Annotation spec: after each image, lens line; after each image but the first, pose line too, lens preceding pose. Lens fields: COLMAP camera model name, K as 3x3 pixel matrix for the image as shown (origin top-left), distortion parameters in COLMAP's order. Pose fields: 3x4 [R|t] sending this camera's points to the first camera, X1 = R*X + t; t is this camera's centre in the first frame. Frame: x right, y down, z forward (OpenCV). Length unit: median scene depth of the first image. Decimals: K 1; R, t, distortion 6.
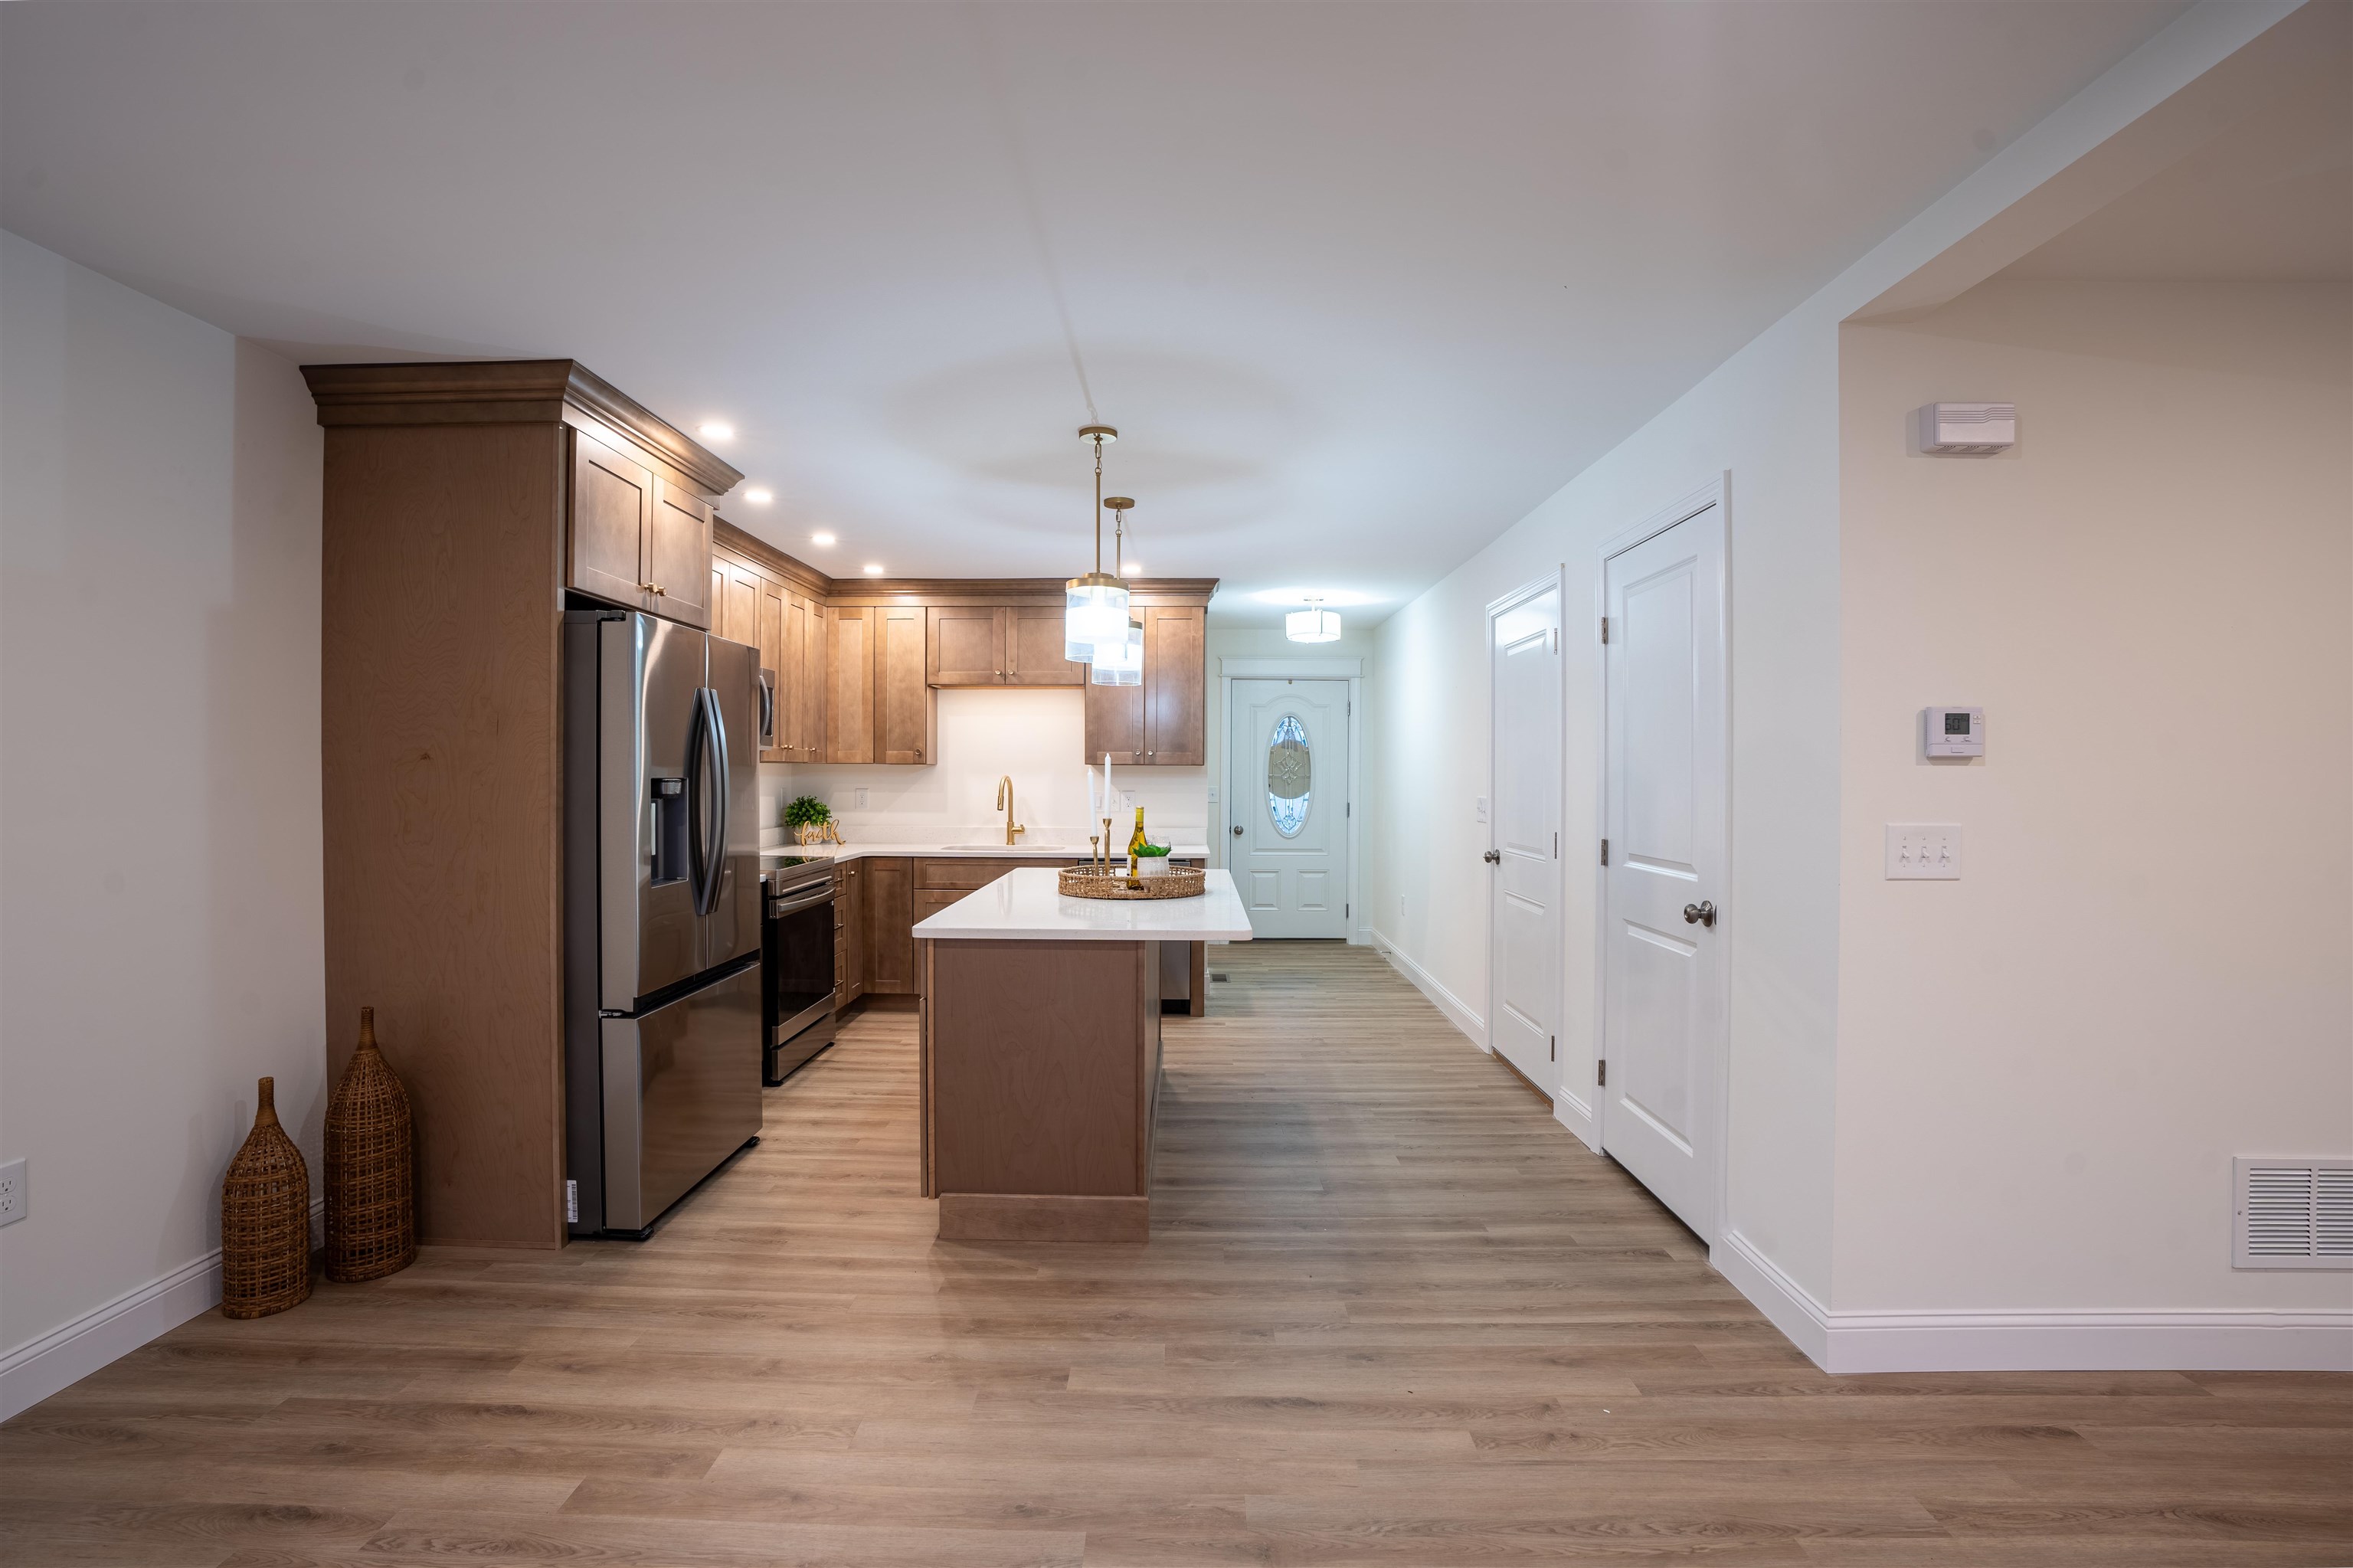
lens RADIAL K [[1085.2, 0, 1163.9], [0, 1085.2, 780.4], [0, 0, 1]] dist [-0.070236, 0.025639]
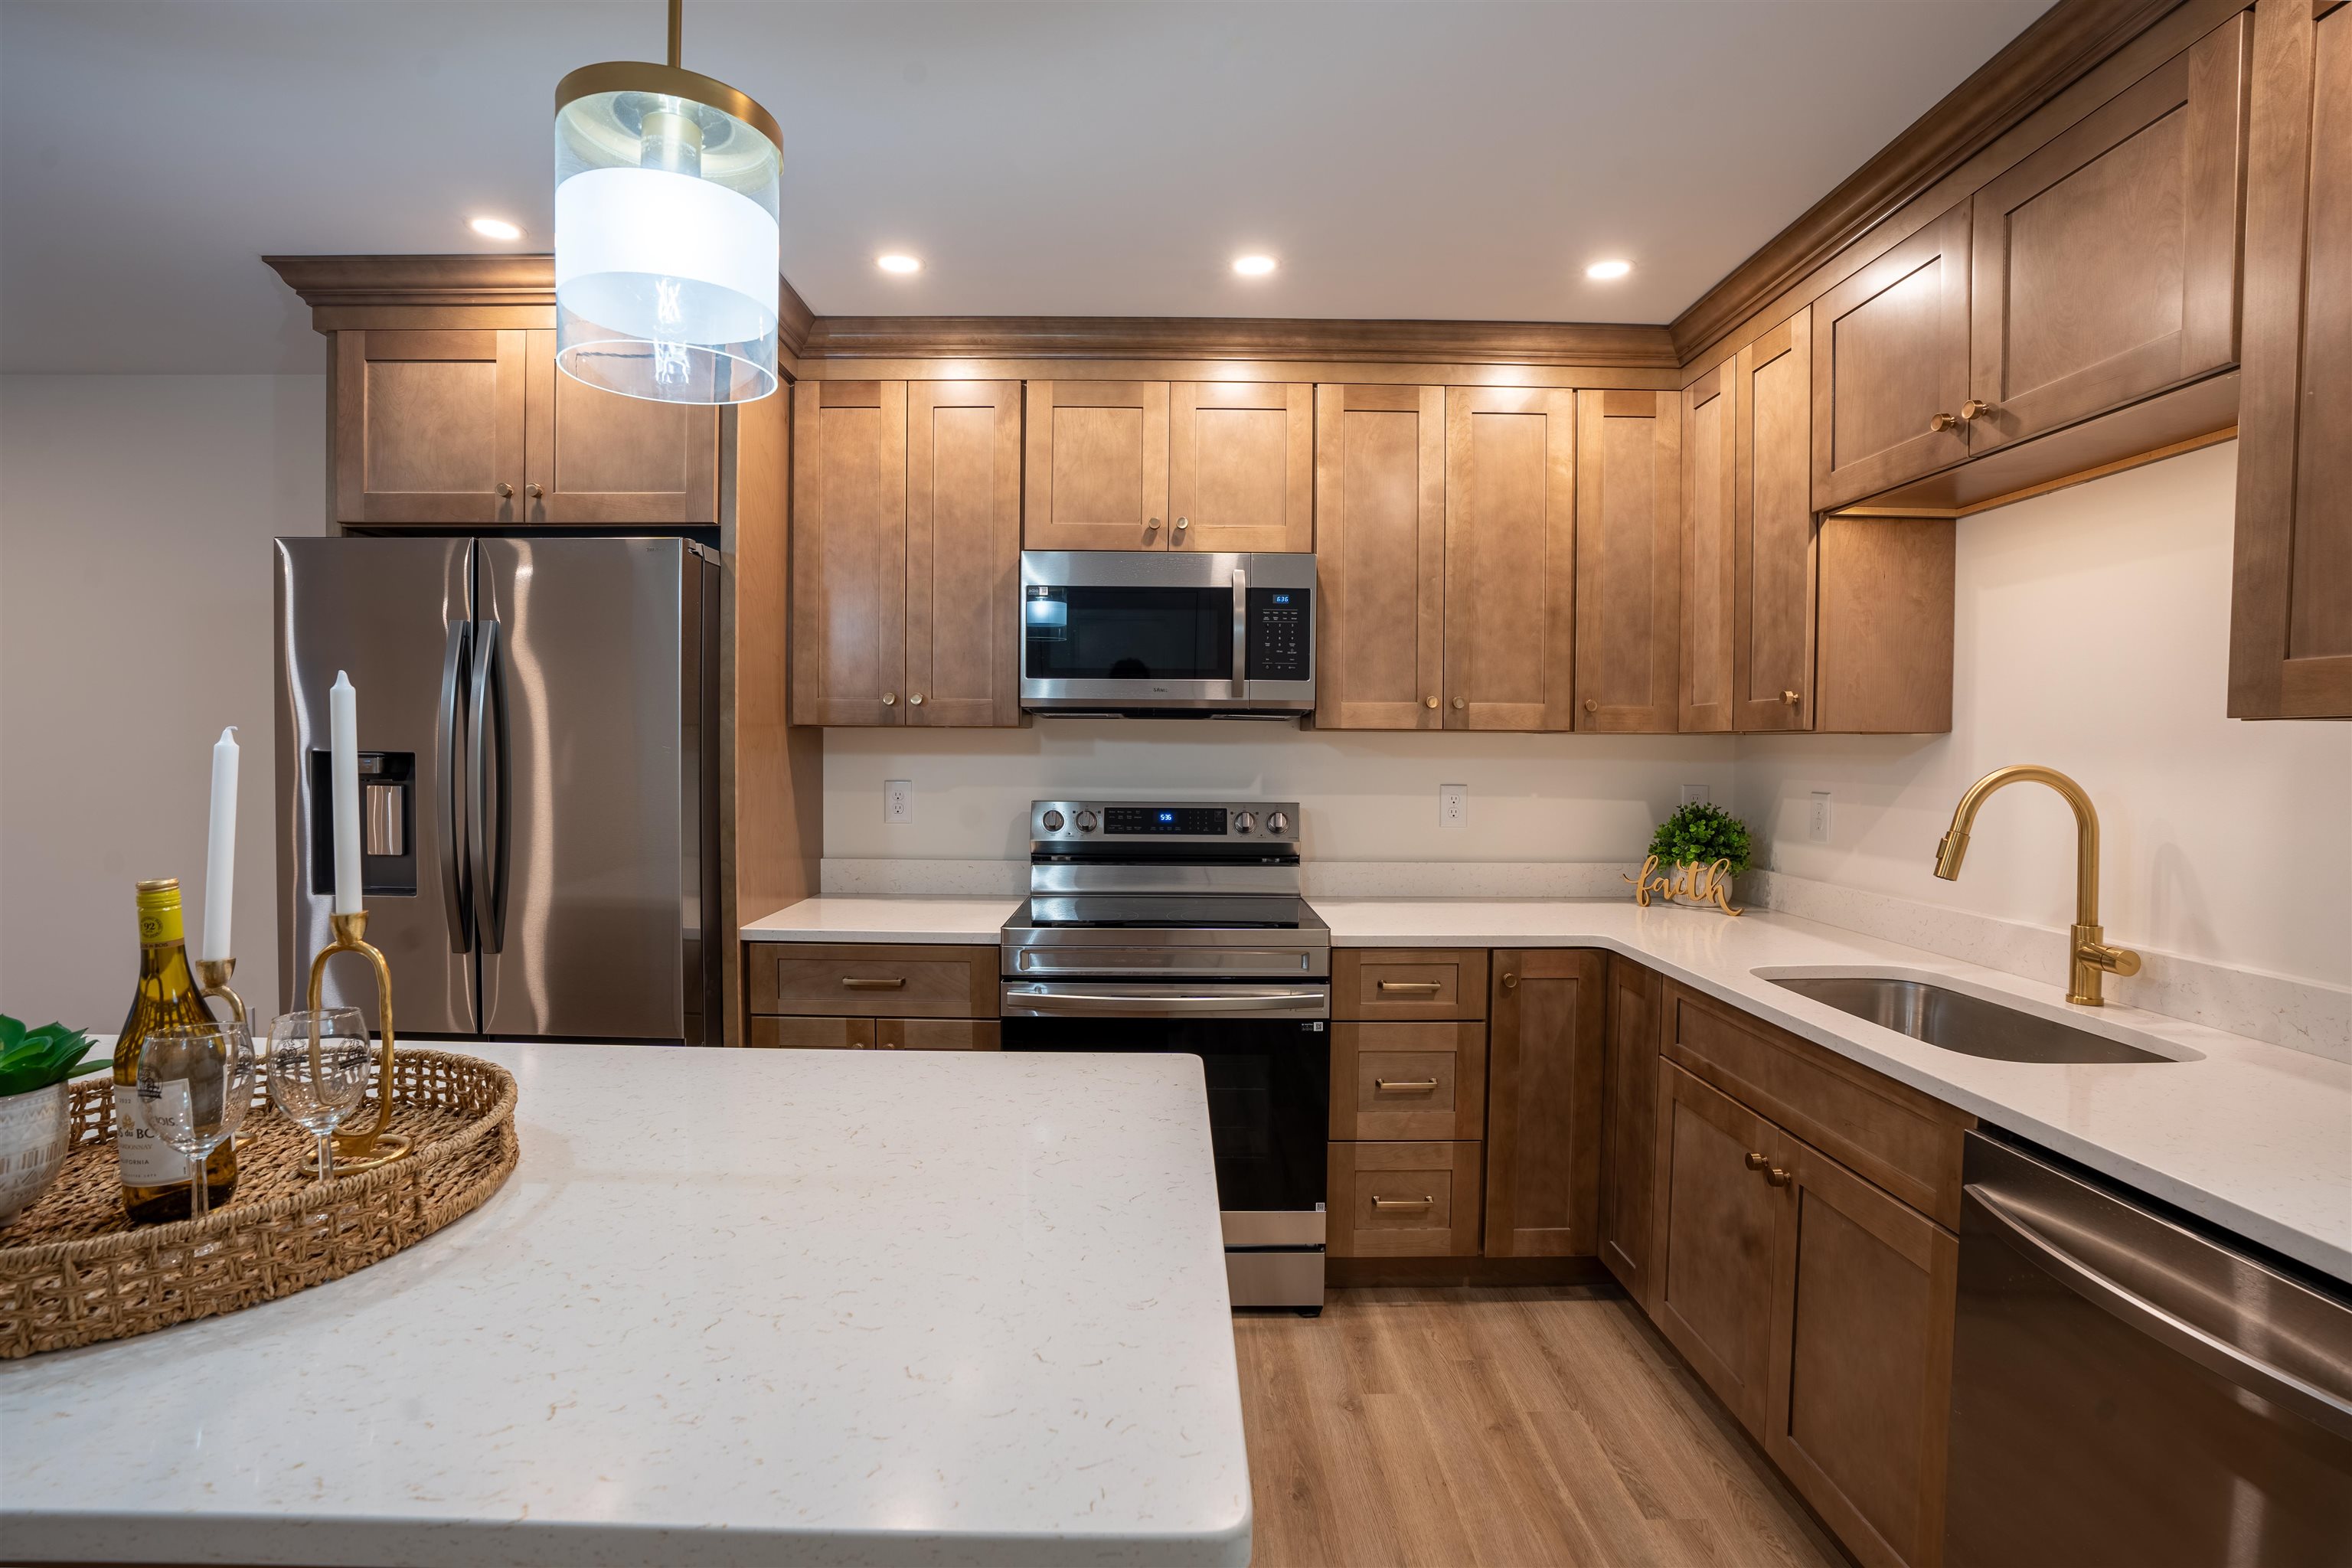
lens RADIAL K [[1092.4, 0, 1158.8], [0, 1092.4, 777.4], [0, 0, 1]] dist [-0.073734, 0.030492]
pose [[0.021485, 0.026781, -0.999410, 0.171736], [-0.013461, 0.999558, 0.026495, -0.007421], [0.999679, 0.012884, 0.021836, 0.955969]]
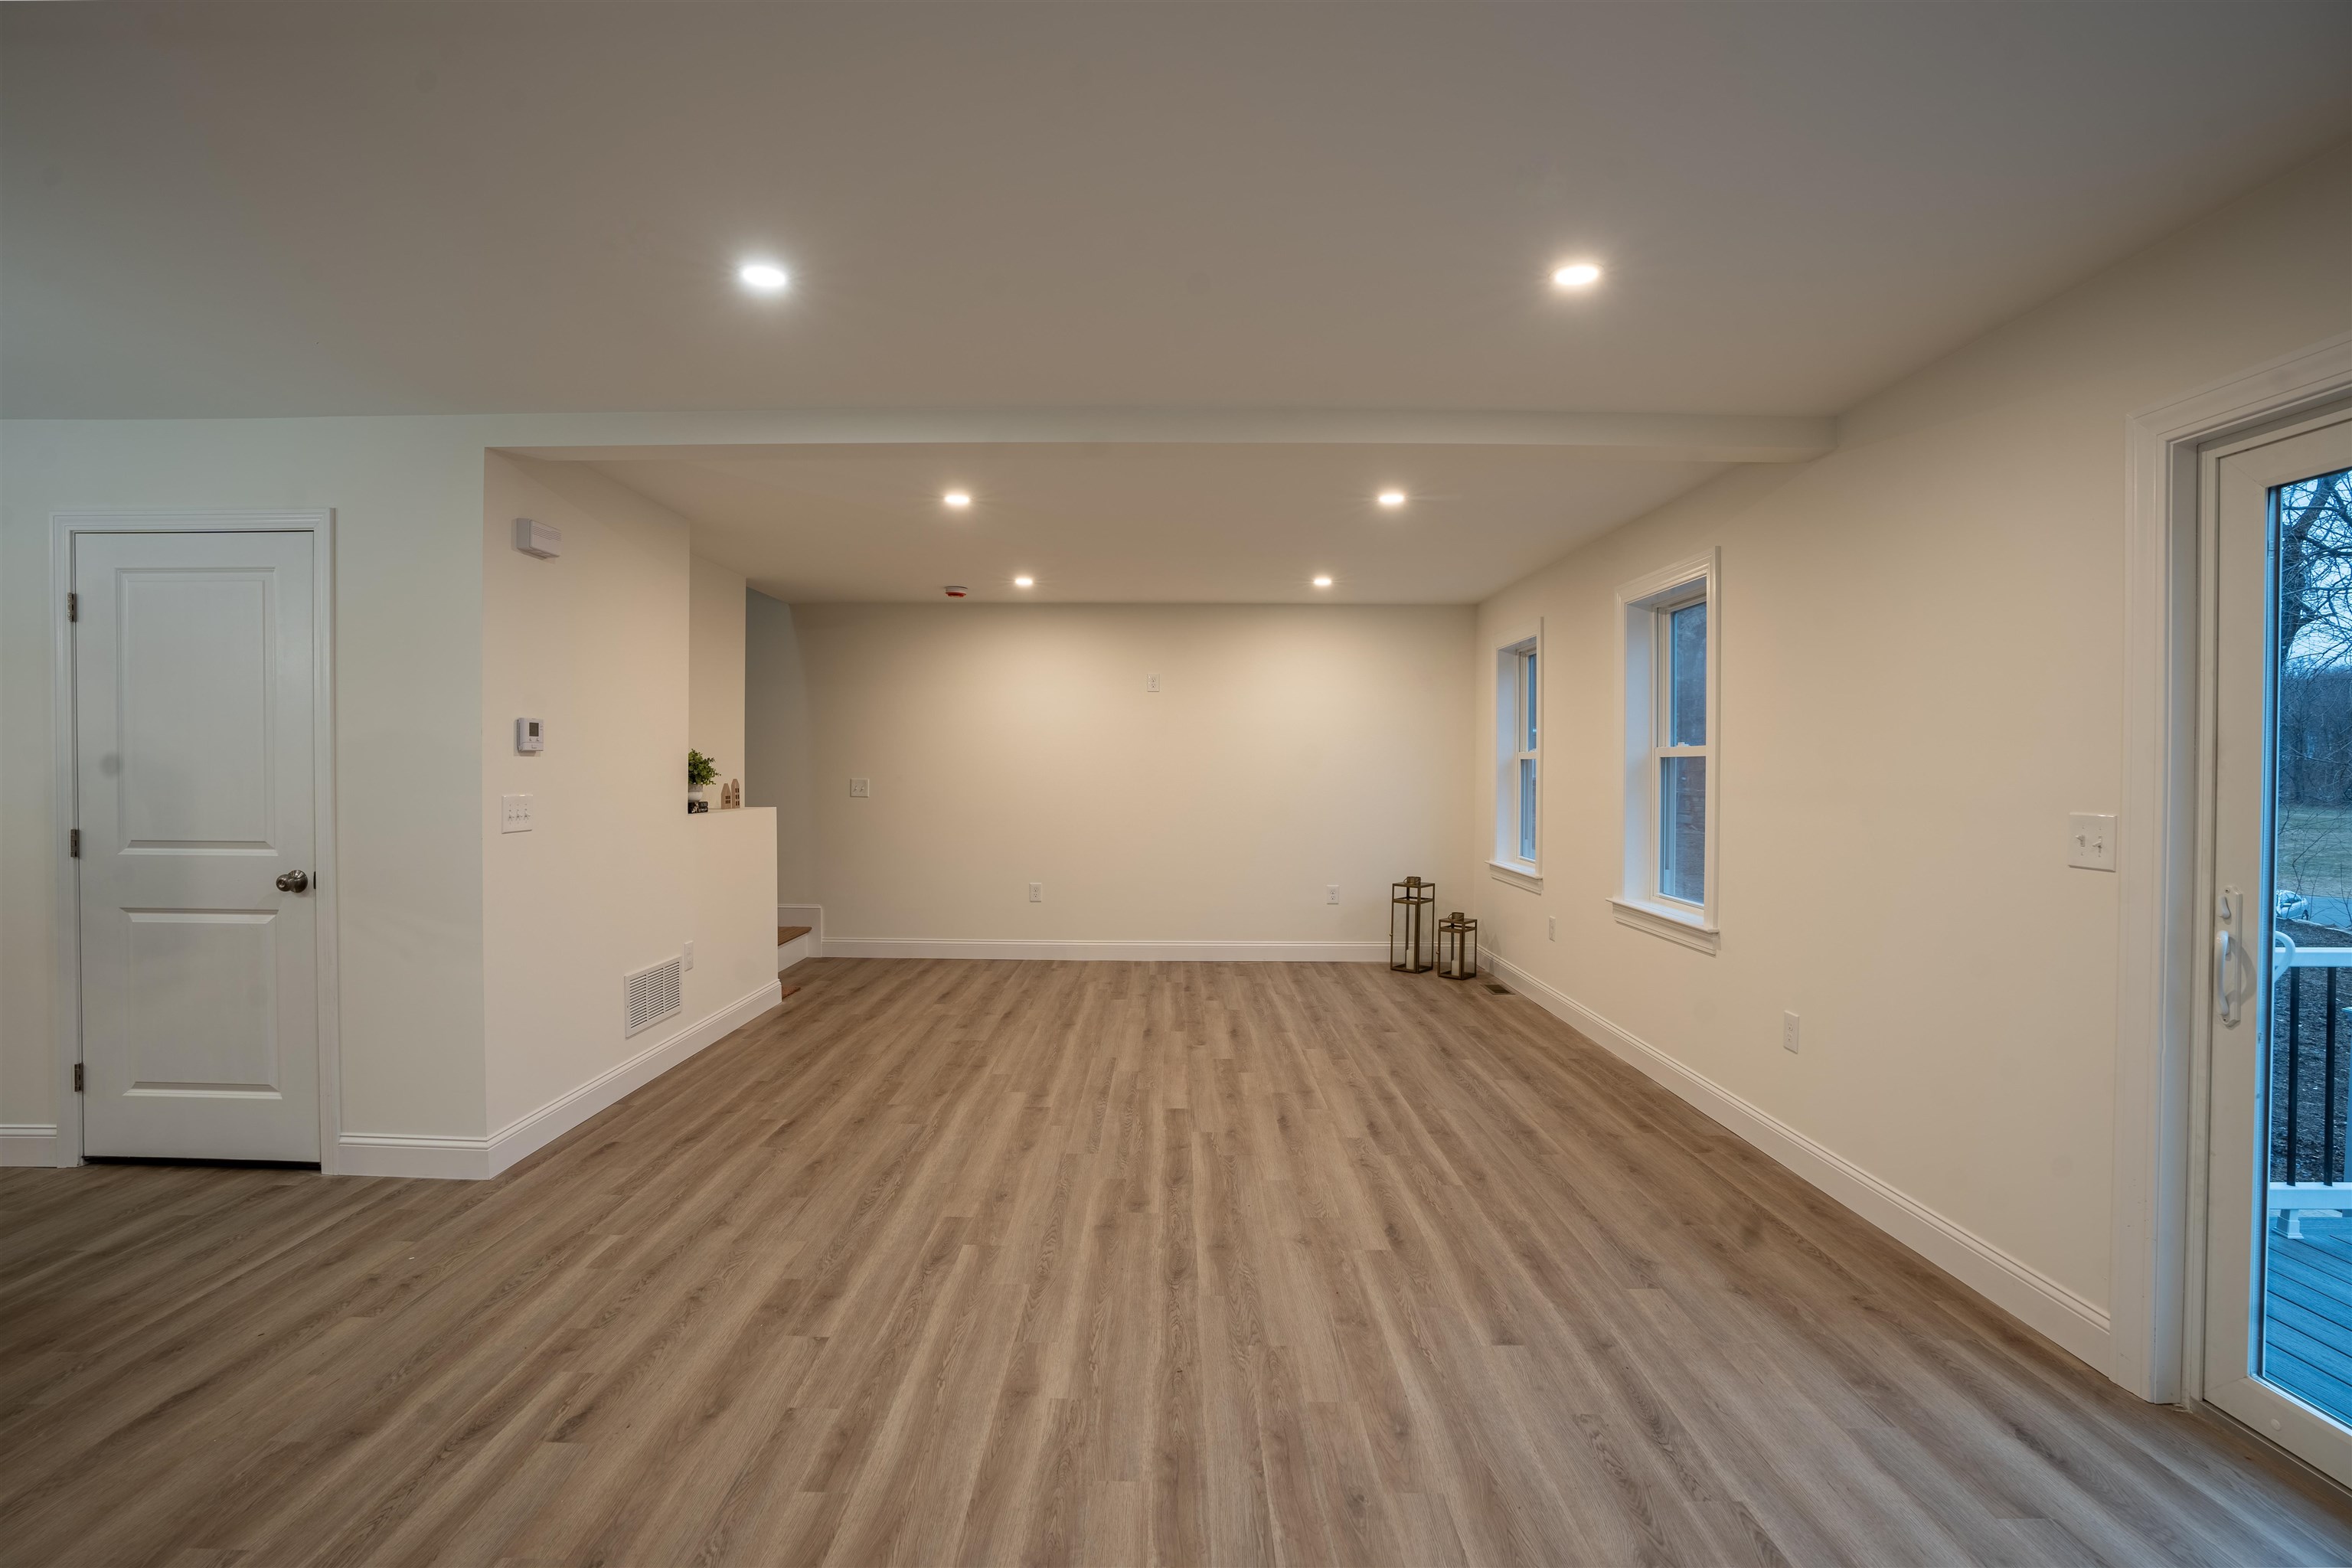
lens RADIAL K [[1092.4, 0, 1158.8], [0, 1092.4, 777.4], [0, 0, 1]] dist [-0.073734, 0.030492]
pose [[-0.007380, -0.013751, 0.999878, -0.372644], [0.001306, 0.999904, 0.013761, -0.001634], [-0.999972, 0.001408, -0.007362, 0.041478]]
